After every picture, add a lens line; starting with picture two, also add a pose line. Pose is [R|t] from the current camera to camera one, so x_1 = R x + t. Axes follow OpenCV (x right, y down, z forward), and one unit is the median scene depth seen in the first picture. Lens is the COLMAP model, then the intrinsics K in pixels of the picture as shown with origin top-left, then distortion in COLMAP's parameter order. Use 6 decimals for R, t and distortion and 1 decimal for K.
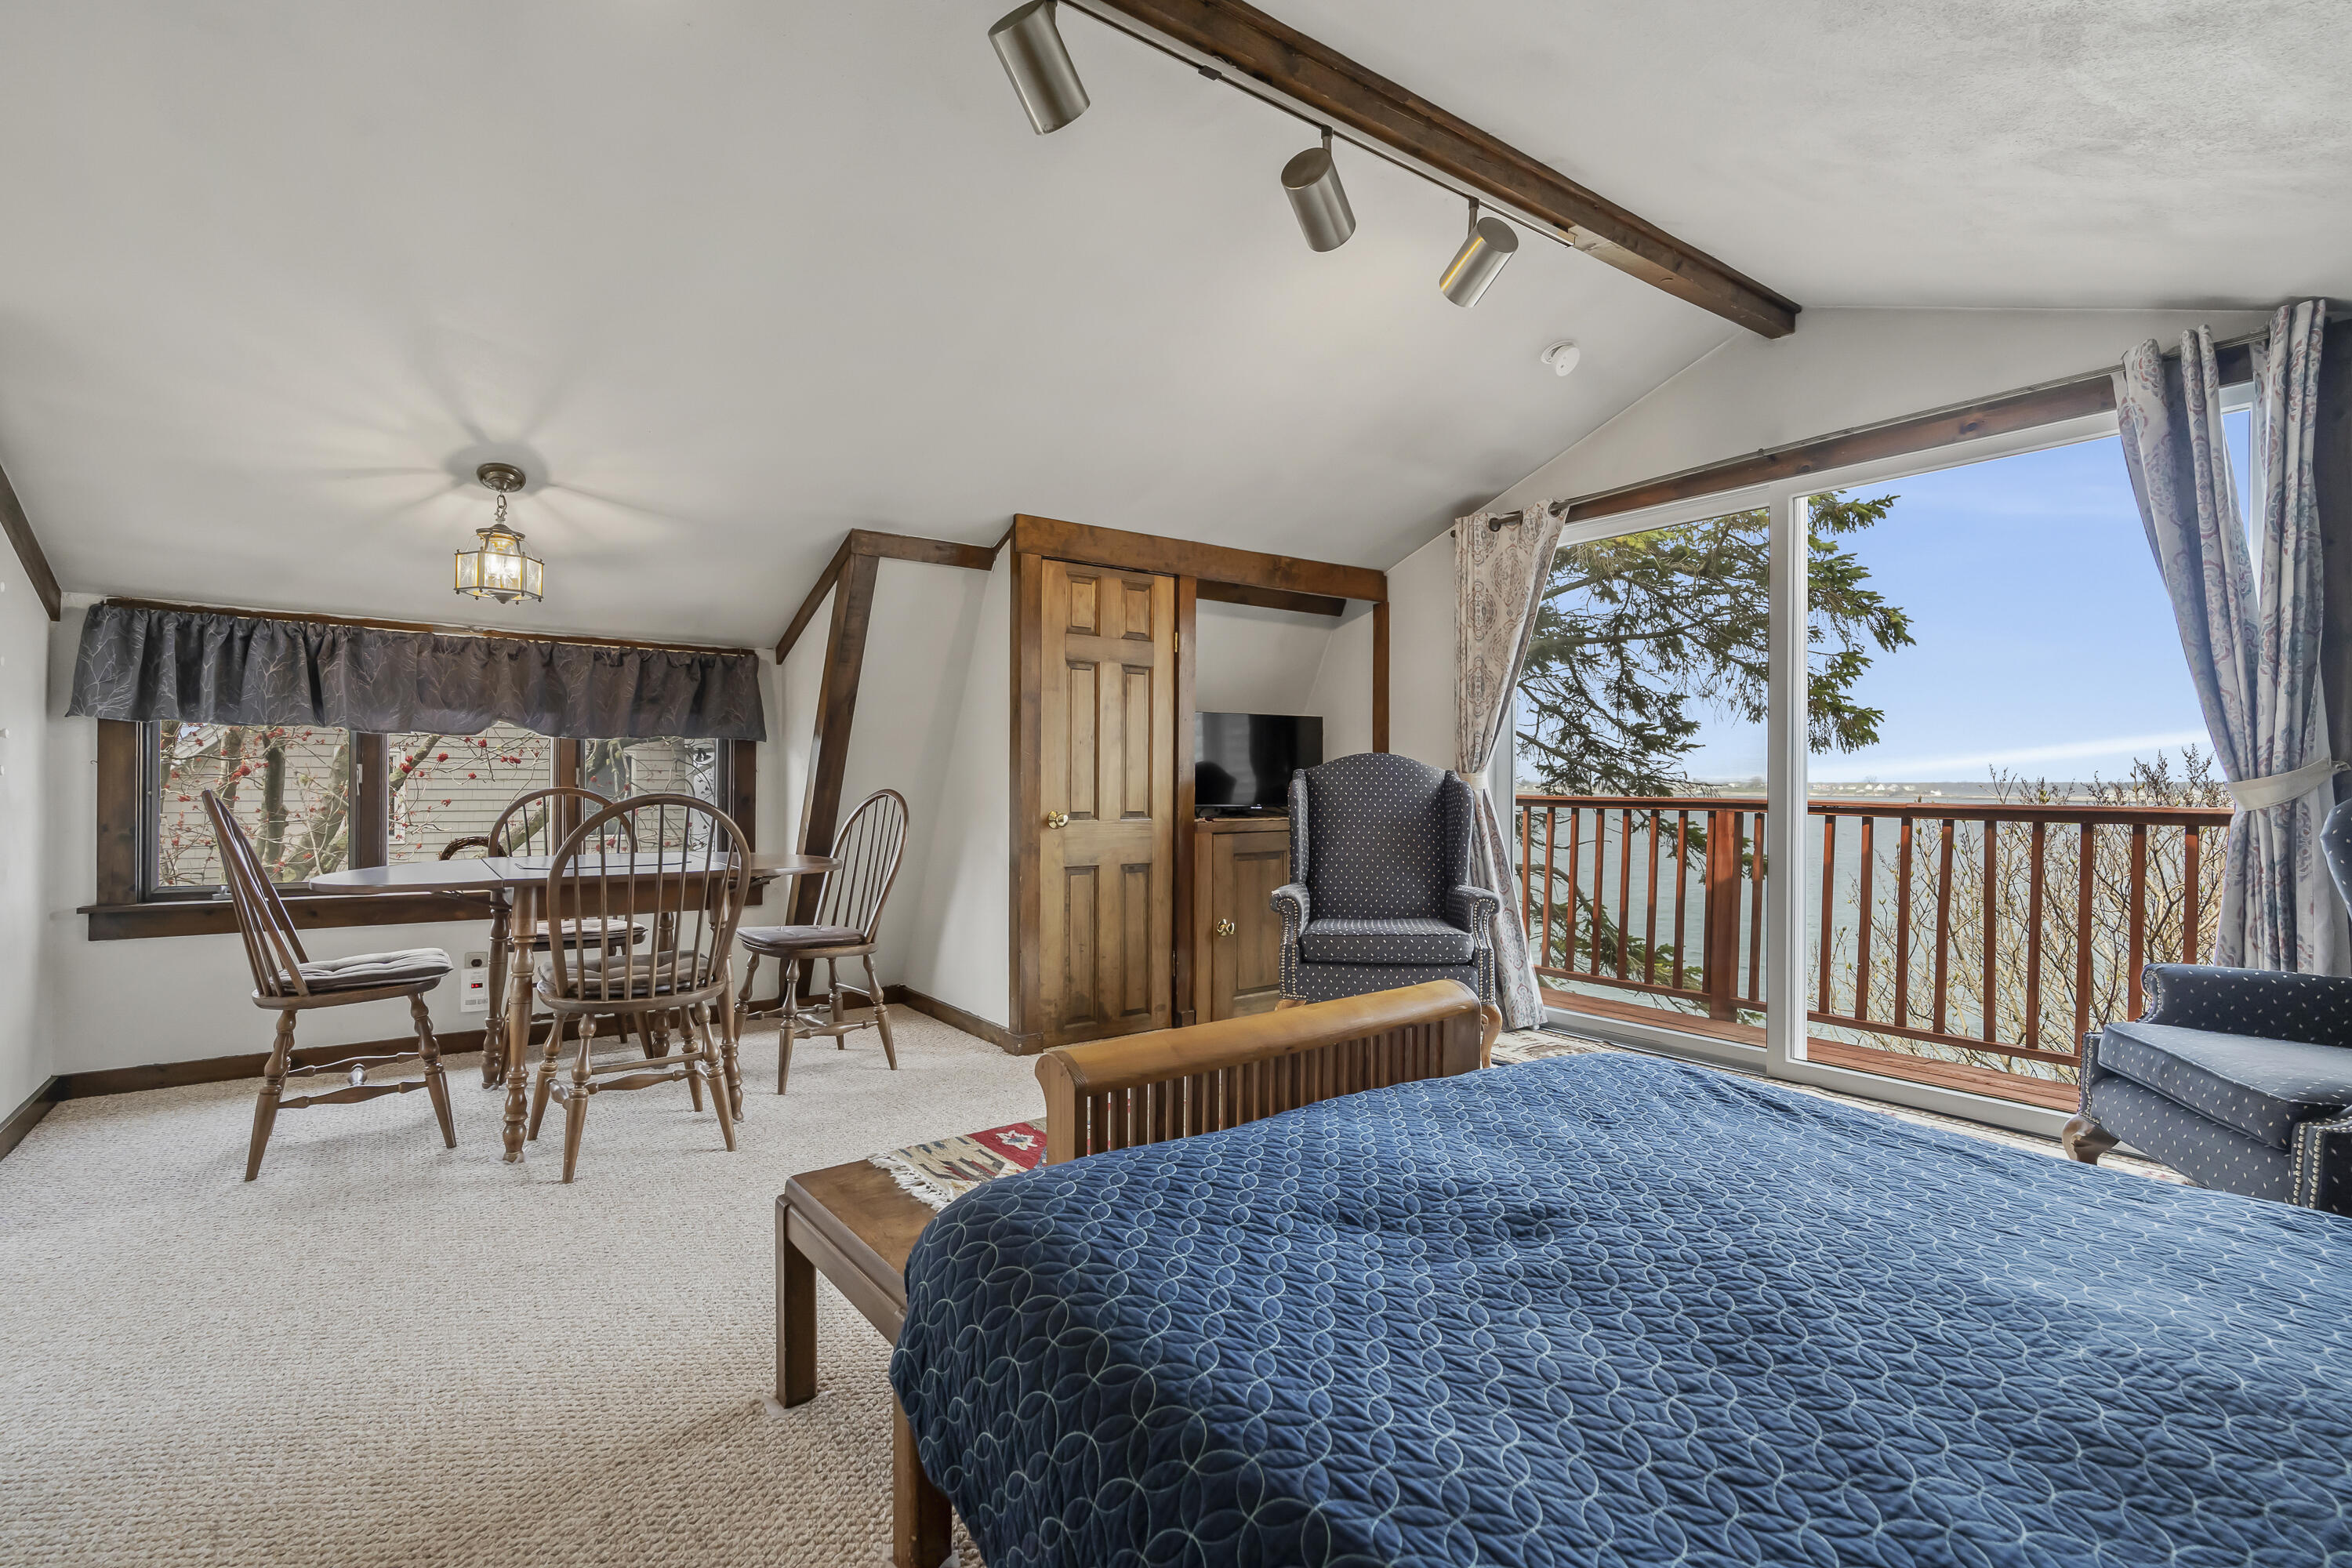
lens RADIAL K [[1092.2, 0, 1182.5], [0, 1092.2, 781.8], [0, 0, 1]] dist [-0.006162, 0.002649]
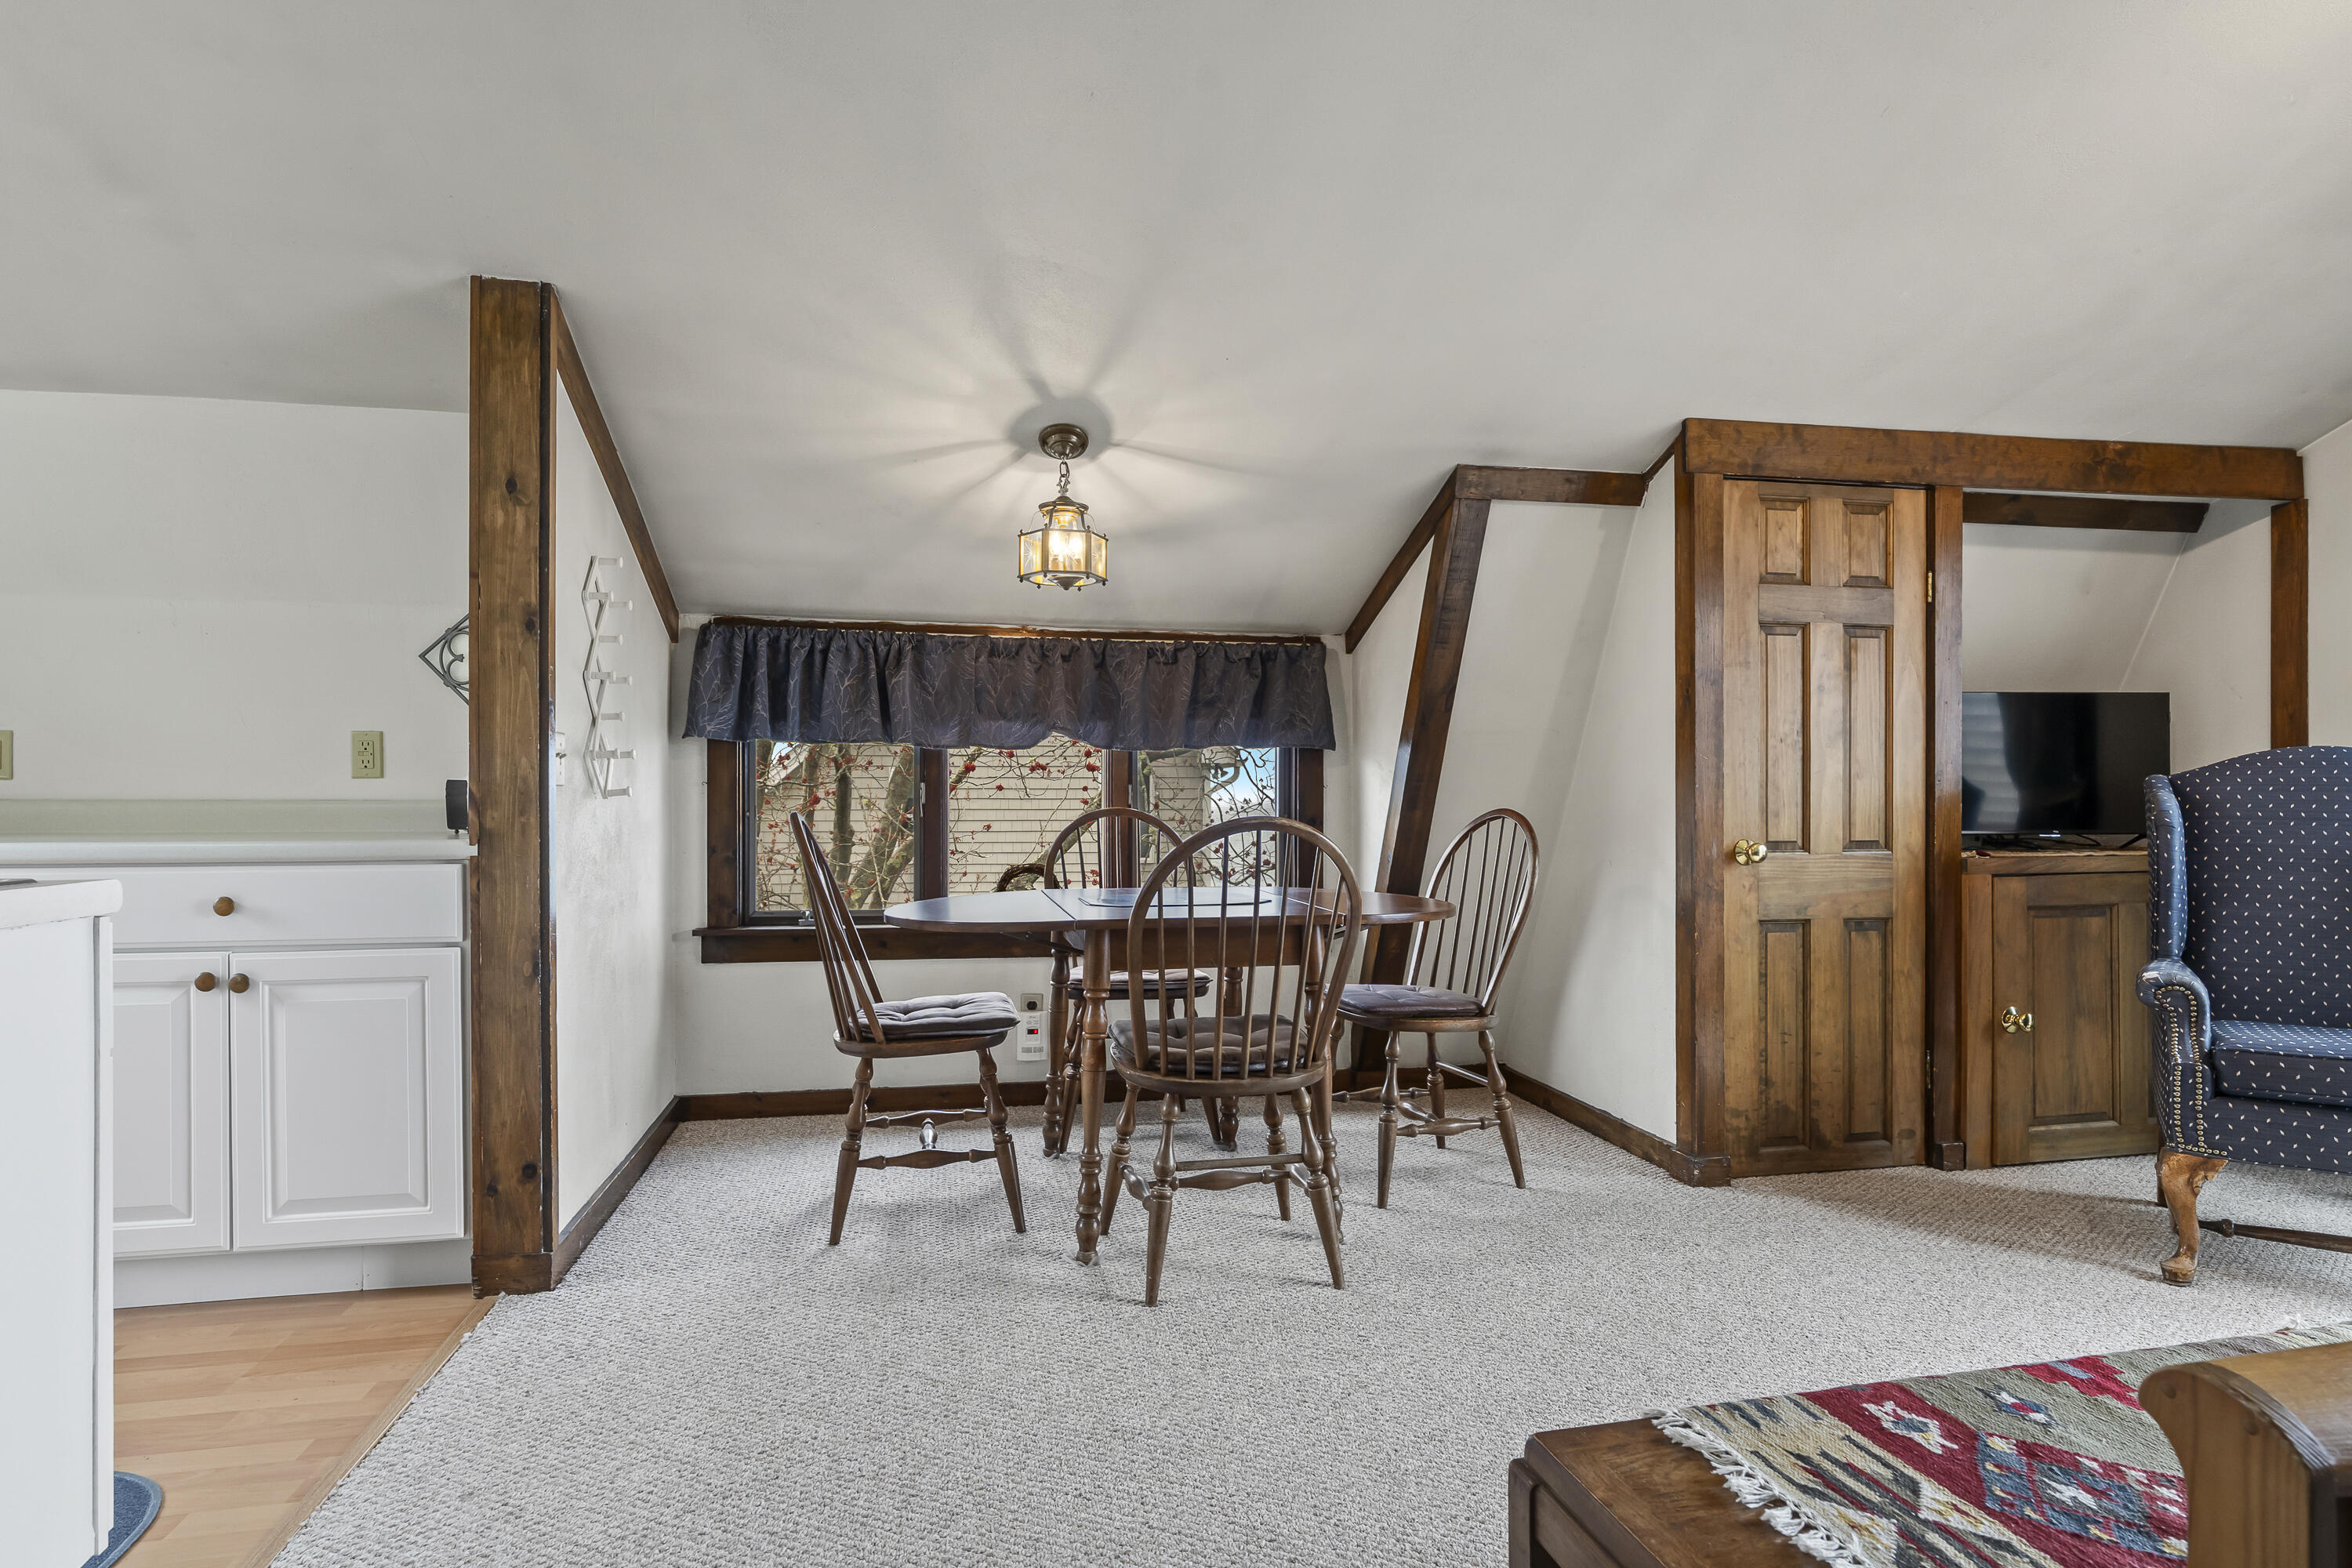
lens RADIAL K [[1260.6, 0, 1174.7], [0, 1260.6, 802.6], [0, 0, 1]] dist [-0.002449, 0.003458]
pose [[0.906502, -0.004209, -0.422182, -0.101643], [0.005418, 0.999984, 0.001665, -0.000120], [0.422168, -0.003796, 0.906510, 0.111854]]
